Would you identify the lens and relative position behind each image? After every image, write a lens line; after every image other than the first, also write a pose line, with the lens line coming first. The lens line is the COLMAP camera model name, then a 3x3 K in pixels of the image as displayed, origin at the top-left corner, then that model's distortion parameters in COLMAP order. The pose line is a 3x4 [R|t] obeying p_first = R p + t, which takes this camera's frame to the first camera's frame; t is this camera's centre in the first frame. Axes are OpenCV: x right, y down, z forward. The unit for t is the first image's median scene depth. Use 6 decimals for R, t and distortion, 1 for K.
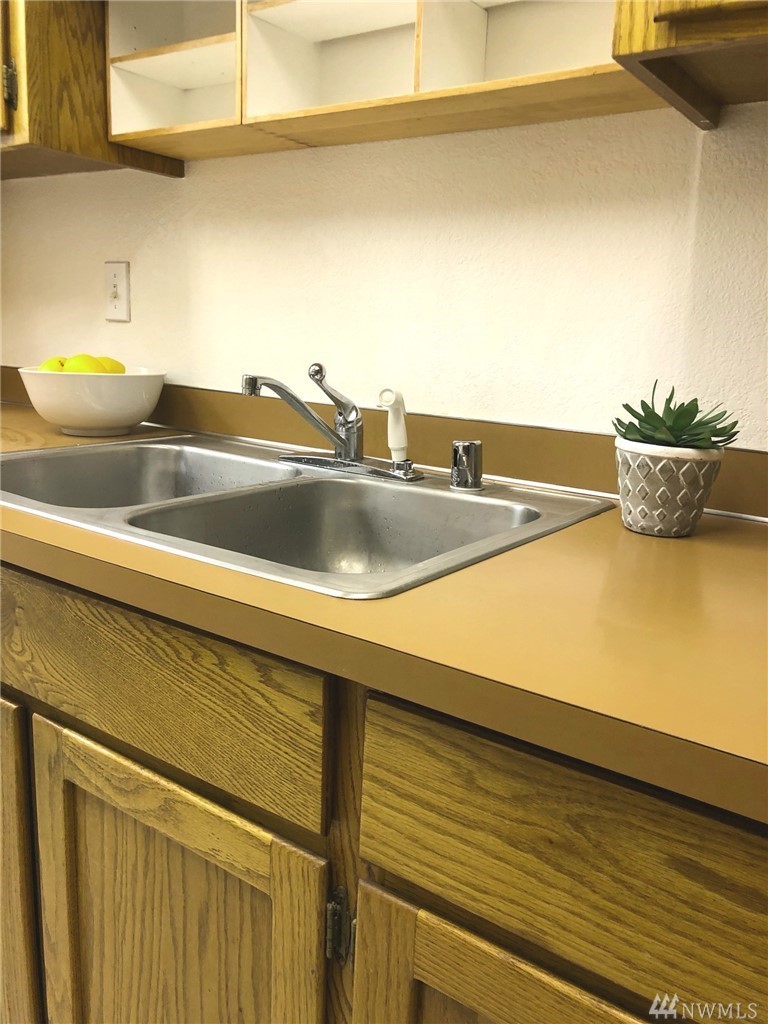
lens RADIAL K [[838.5, 0, 389.3], [0, 838.5, 506.7], [0, 0, 1]] dist [0.040622, -0.041860]
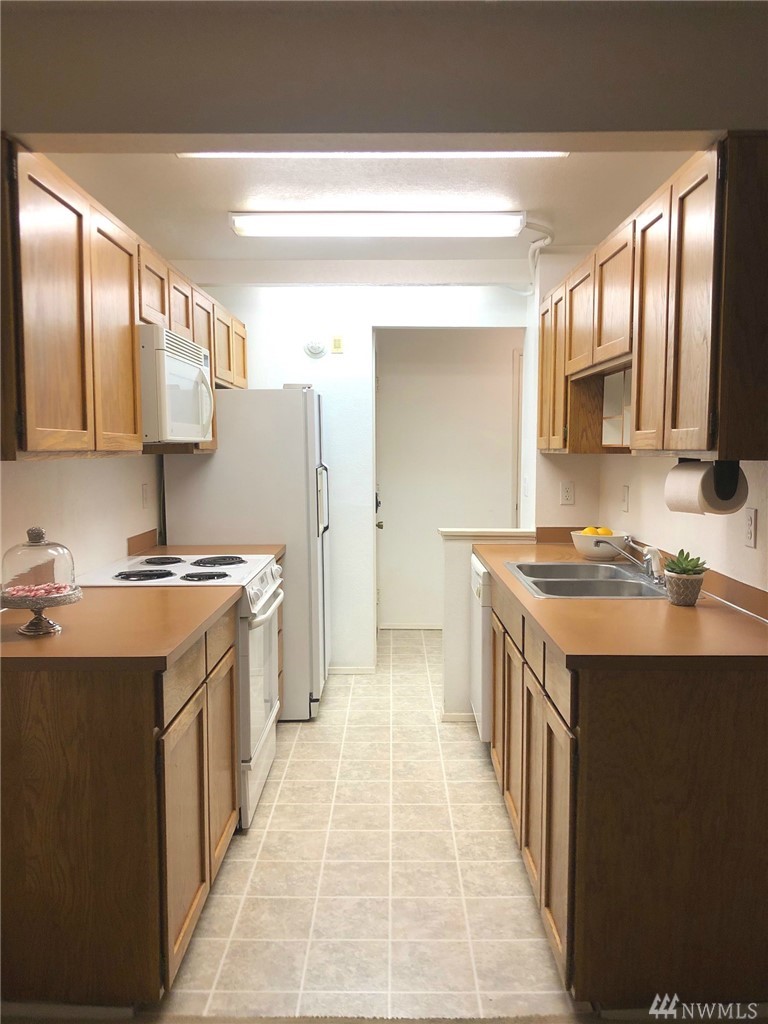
lens RADIAL K [[838.5, 0, 394.0], [0, 838.5, 512.8], [0, 0, 1]] dist [0.040622, -0.041860]
pose [[0.585335, 0.024813, -0.810412, 2.104365], [-0.151386, 0.985299, -0.079174, 0.099457], [0.796533, 0.169029, 0.580486, -1.463552]]
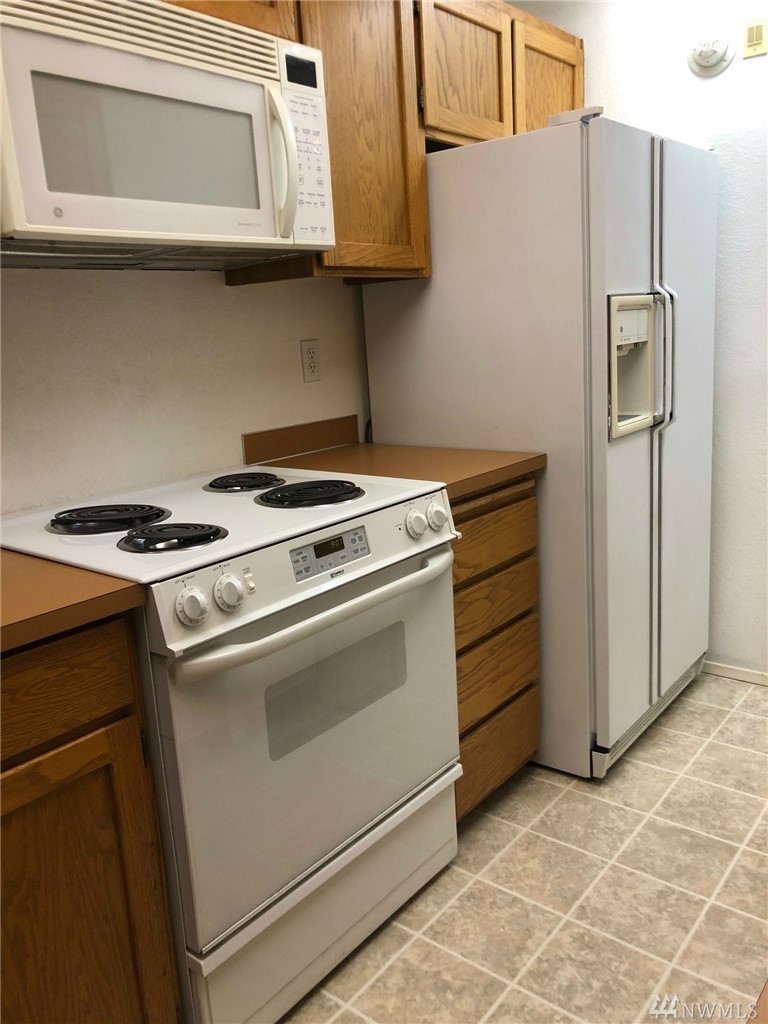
lens RADIAL K [[838.5, 0, 390.6], [0, 838.5, 512.4], [0, 0, 1]] dist [0.040622, -0.041860]
pose [[-0.051716, 0.188884, -0.980637, 0.399829], [-0.168716, 0.966184, 0.194997, -0.232344], [0.984307, 0.175533, -0.018099, 0.415006]]
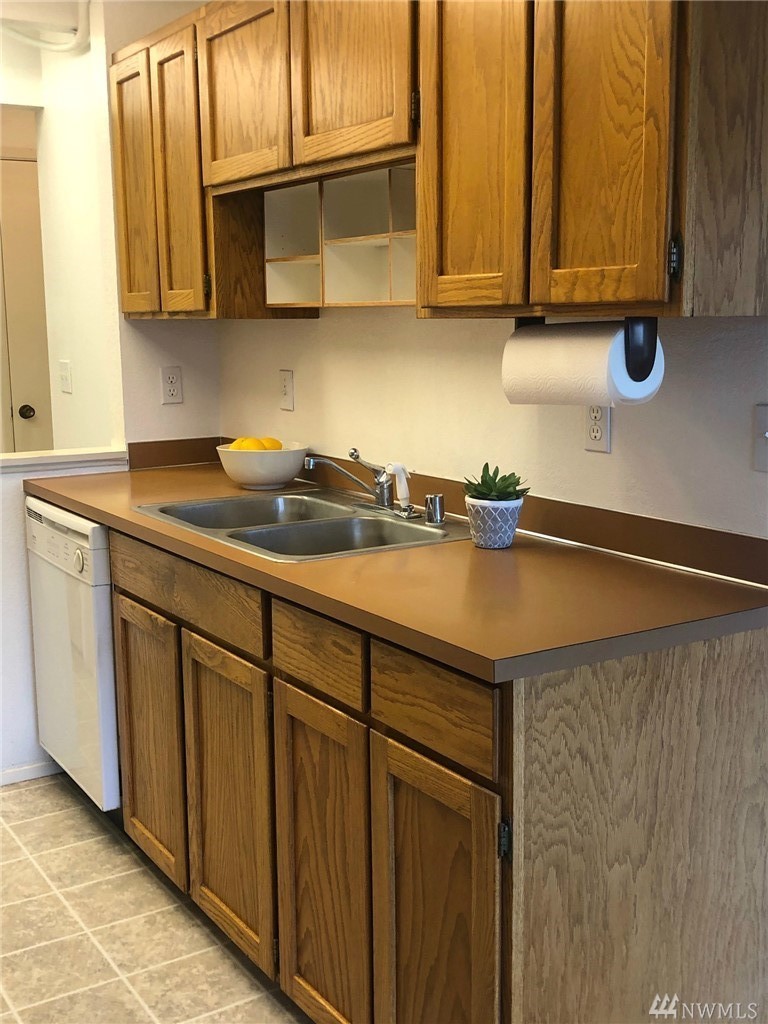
lens RADIAL K [[1208.8, 0, 365.4], [0, 1208.8, 510.5], [0, 0, 1]] dist [0.048282, 0.000000]
pose [[0.920029, 0.010213, -0.391716, 1.136881], [-0.032566, 0.998195, -0.050462, 0.095949], [0.390494, 0.059183, 0.918701, -1.543578]]
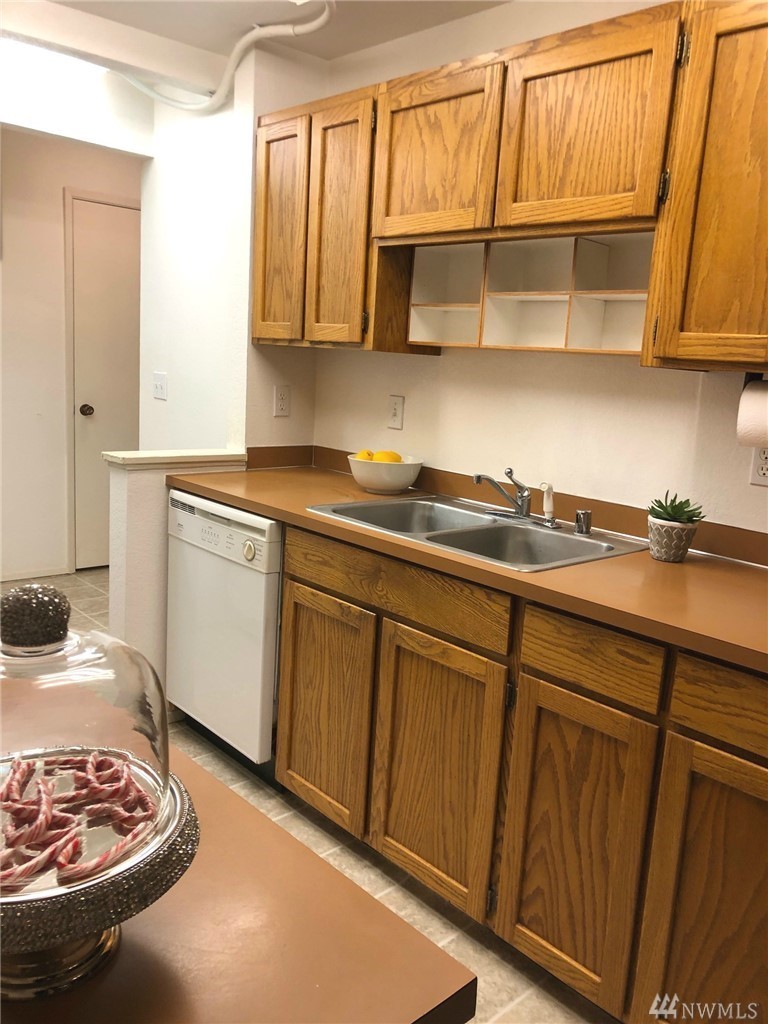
lens RADIAL K [[838.5, 0, 398.8], [0, 838.5, 511.2], [0, 0, 1]] dist [0.040622, -0.041860]
pose [[0.980937, 0.055756, -0.186156, 0.043445], [-0.063287, 0.997390, -0.034752, 0.026068], [0.183732, 0.045871, 0.981905, -1.321883]]
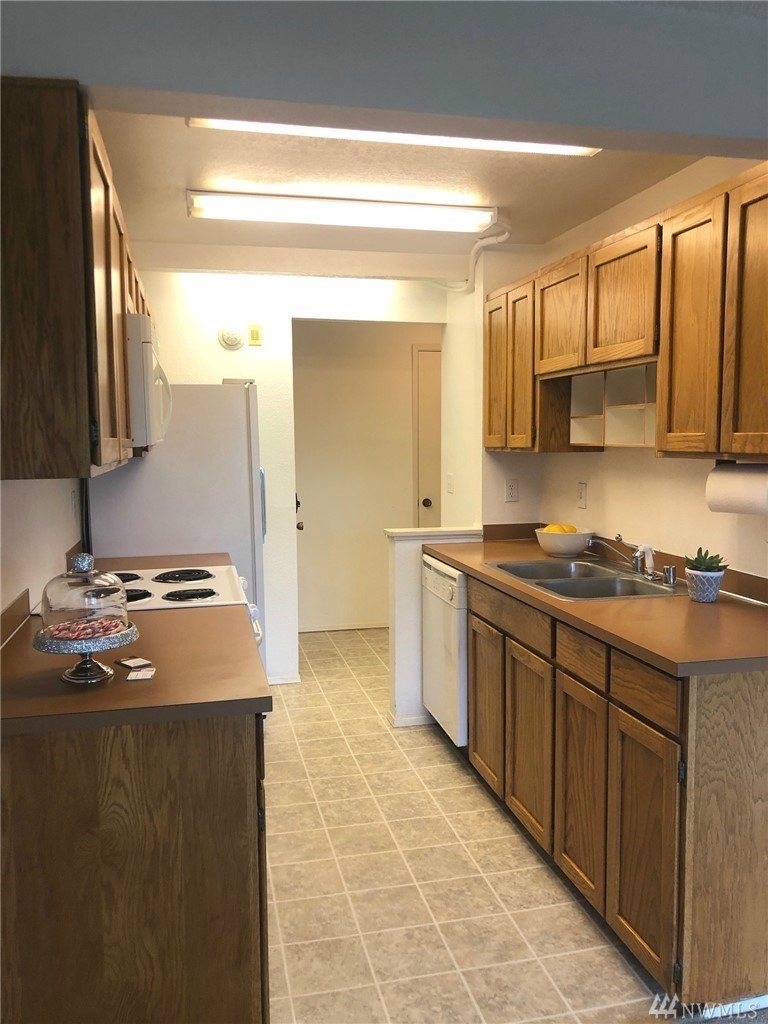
lens RADIAL K [[838.5, 0, 399.6], [0, 838.5, 510.1], [0, 0, 1]] dist [0.040622, -0.041860]
pose [[0.759153, 0.012444, -0.650793, 1.466259], [-0.102920, 0.989535, -0.101136, 0.126150], [0.642724, 0.143758, 0.752489, -1.925349]]
